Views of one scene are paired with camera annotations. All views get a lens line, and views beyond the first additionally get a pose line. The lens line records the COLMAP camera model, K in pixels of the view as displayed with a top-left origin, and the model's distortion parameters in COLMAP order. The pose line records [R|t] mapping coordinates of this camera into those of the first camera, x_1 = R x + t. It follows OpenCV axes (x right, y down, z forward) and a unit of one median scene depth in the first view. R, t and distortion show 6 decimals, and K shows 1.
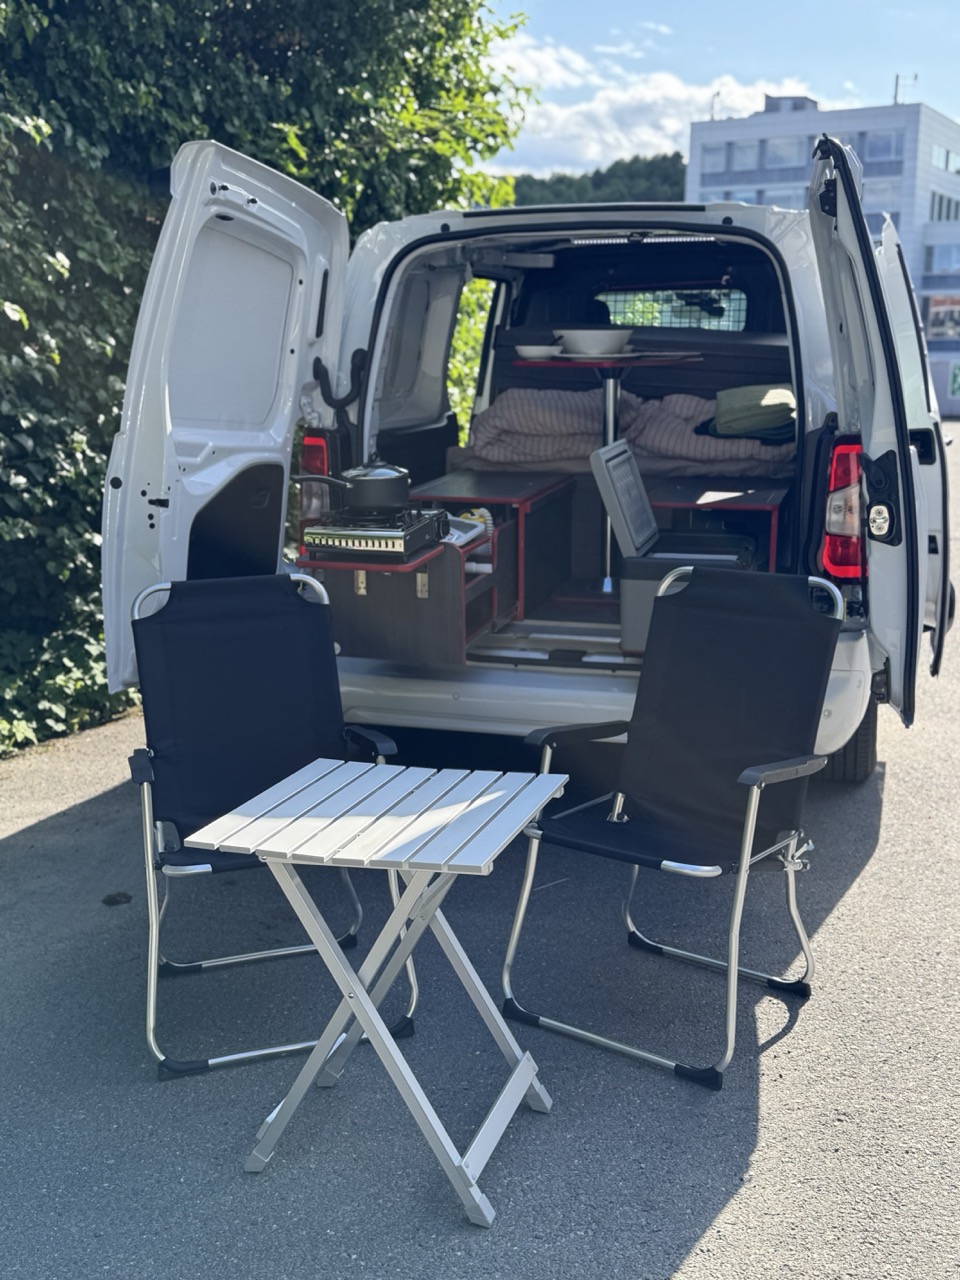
lens RADIAL K [[1413.6, 0, 479.7], [0, 1413.6, 640.7], [0, 0, 1]] dist [0.011599, 0.000000]
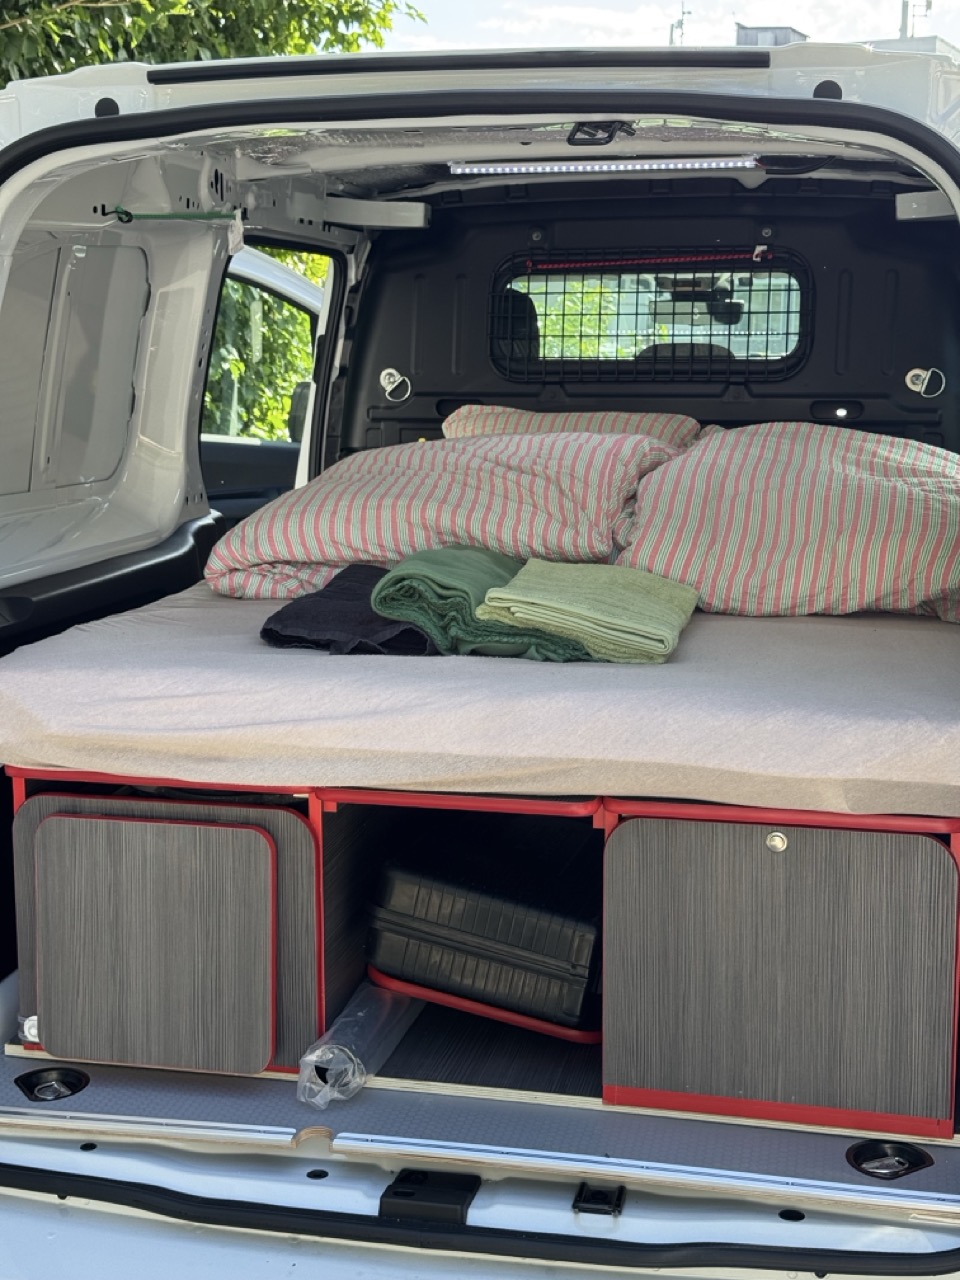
lens RADIAL K [[1793.8, 0, 480.3], [0, 1793.8, 639.5], [0, 0, 1]] dist [0.010242, 0.000000]
pose [[0.998474, -0.005838, 0.054910, 0.035910], [0.008200, 0.999046, -0.042891, -0.087330], [-0.054607, 0.043276, 0.997570, 0.359986]]
